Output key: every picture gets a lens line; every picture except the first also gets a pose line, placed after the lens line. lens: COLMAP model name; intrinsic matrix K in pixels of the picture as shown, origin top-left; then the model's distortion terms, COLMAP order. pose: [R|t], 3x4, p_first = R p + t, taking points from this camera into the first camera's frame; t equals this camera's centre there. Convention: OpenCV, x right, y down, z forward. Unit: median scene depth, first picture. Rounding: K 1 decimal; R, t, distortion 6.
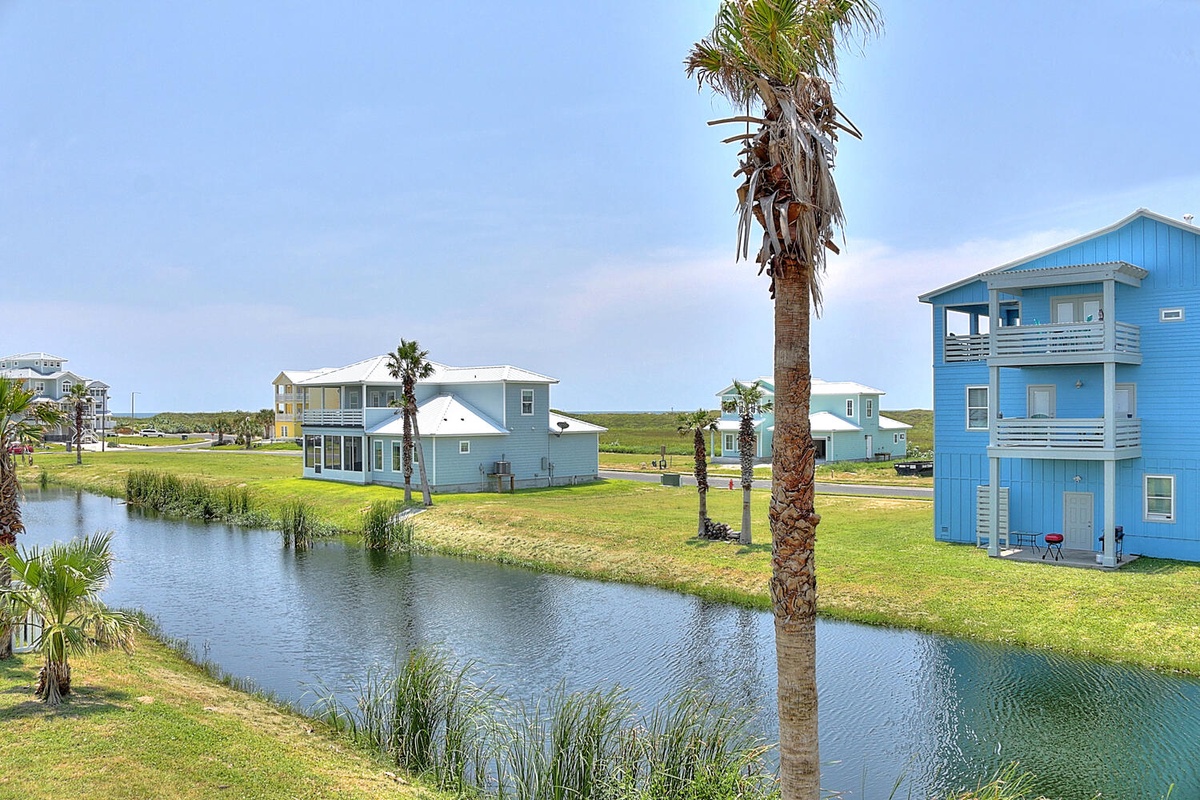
lens RADIAL K [[1011.7, 0, 600.0], [0, 1011.7, 400.0], [0, 0, 1]] dist [-0.145826, 0.008007]
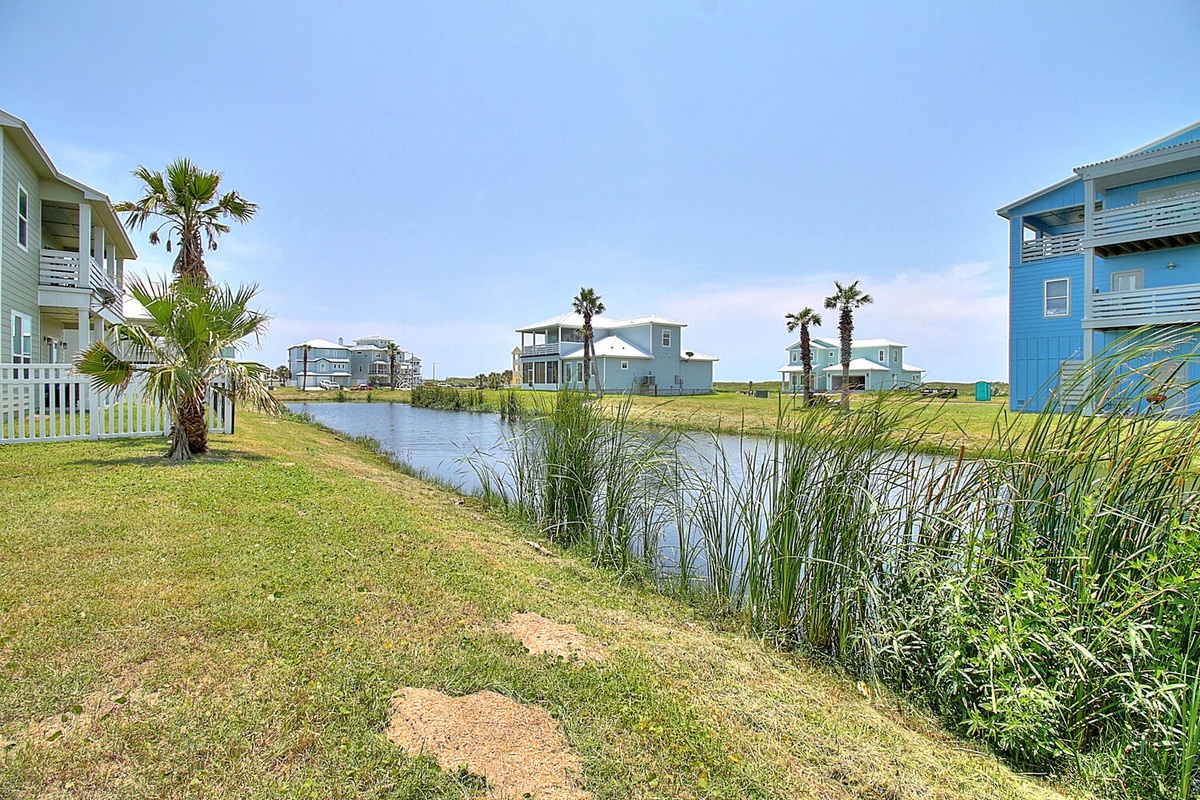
lens RADIAL K [[550.1, 0, 600.0], [0, 550.1, 400.0], [0, 0, 1]] dist [-0.029377, -0.000285]
pose [[0.984825, 0.011356, -0.173178, -0.028136], [-0.007514, 0.999711, 0.022821, 0.082198], [0.173387, -0.021173, 0.984626, 0.187546]]
